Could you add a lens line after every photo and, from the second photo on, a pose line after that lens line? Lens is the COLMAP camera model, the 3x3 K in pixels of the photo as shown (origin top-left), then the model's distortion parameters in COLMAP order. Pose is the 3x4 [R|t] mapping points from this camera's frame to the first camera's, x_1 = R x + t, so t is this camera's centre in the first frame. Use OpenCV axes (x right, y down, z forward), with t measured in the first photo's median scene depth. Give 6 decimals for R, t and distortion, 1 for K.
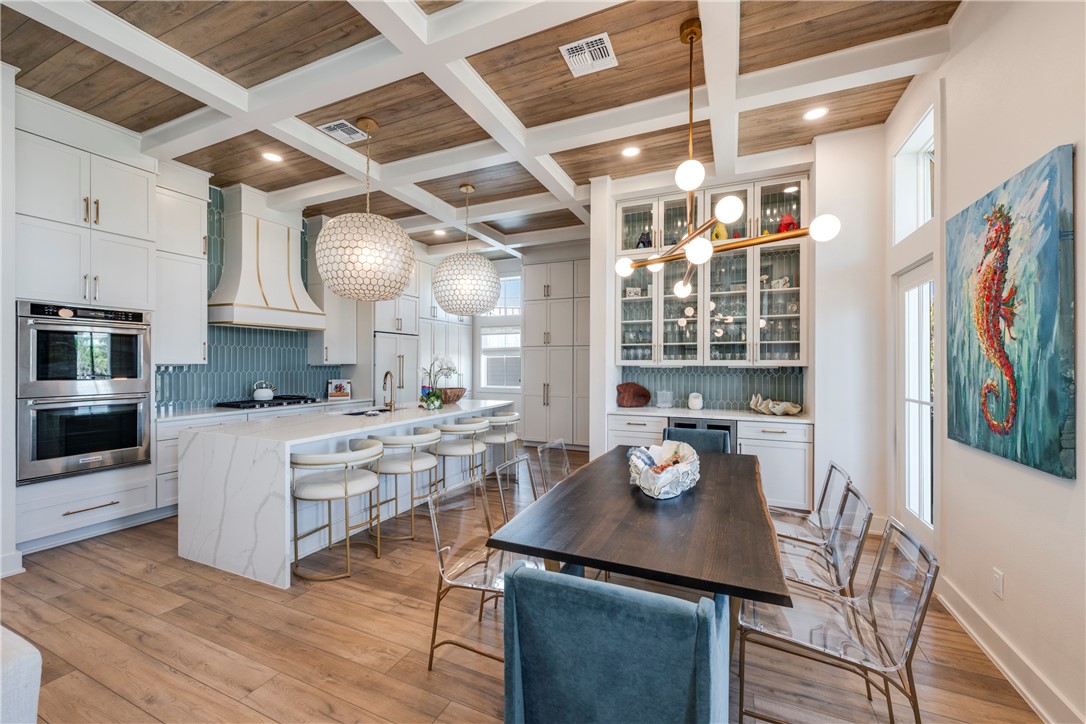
lens RADIAL K [[424.5, 0, 543.7], [0, 424.5, 367.8], [0, 0, 1]] dist [-0.000949, 0.000030]
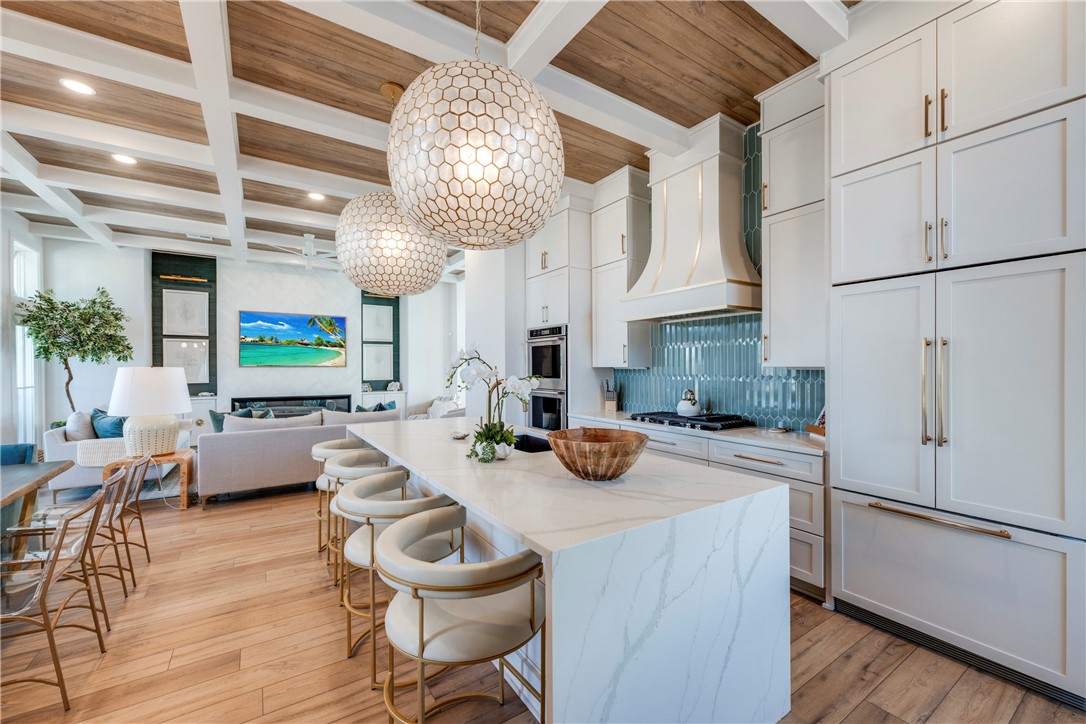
lens RADIAL K [[443.8, 0, 545.8], [0, 443.8, 357.1], [0, 0, 1]] dist [-0.001013, -0.000356]
pose [[-0.528198, -0.014659, -0.848995, 0.321112], [-0.009143, 0.999891, -0.011577, -0.038431], [0.849072, 0.001648, -0.528275, 2.769027]]
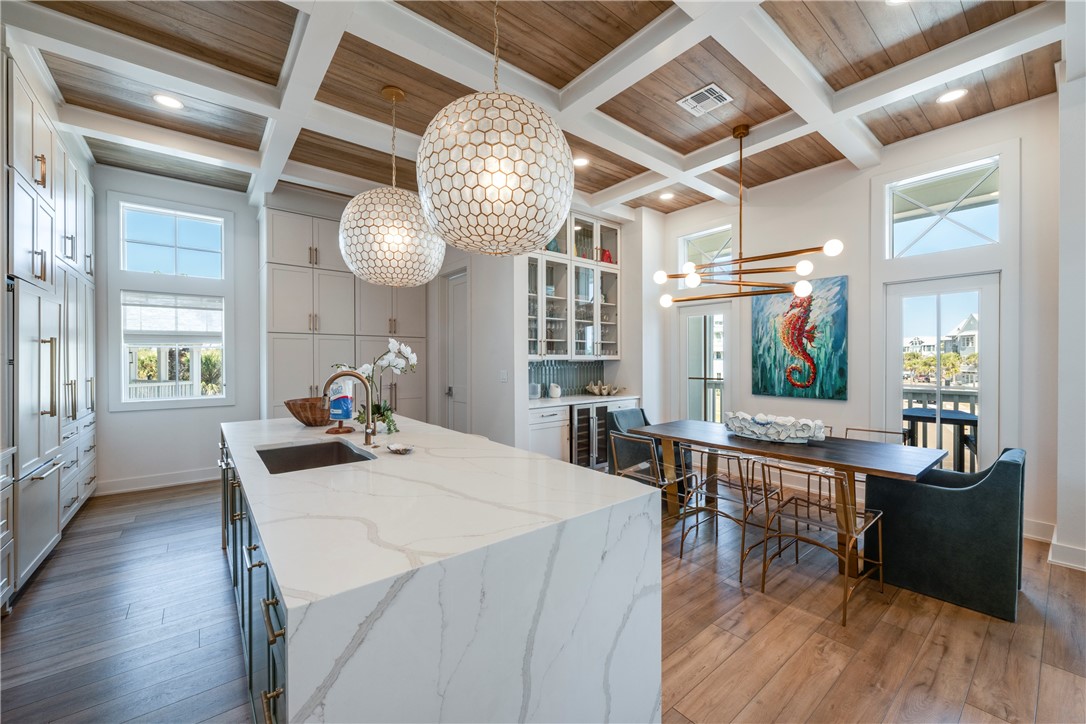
lens RADIAL K [[424.5, 0, 542.9], [0, 424.5, 366.9], [0, 0, 1]] dist [-0.000949, 0.000030]
pose [[0.456450, -0.017738, 0.889572, -1.458645], [0.009997, 0.999840, 0.014807, -0.006226], [-0.889693, 0.002134, 0.456555, 1.066017]]
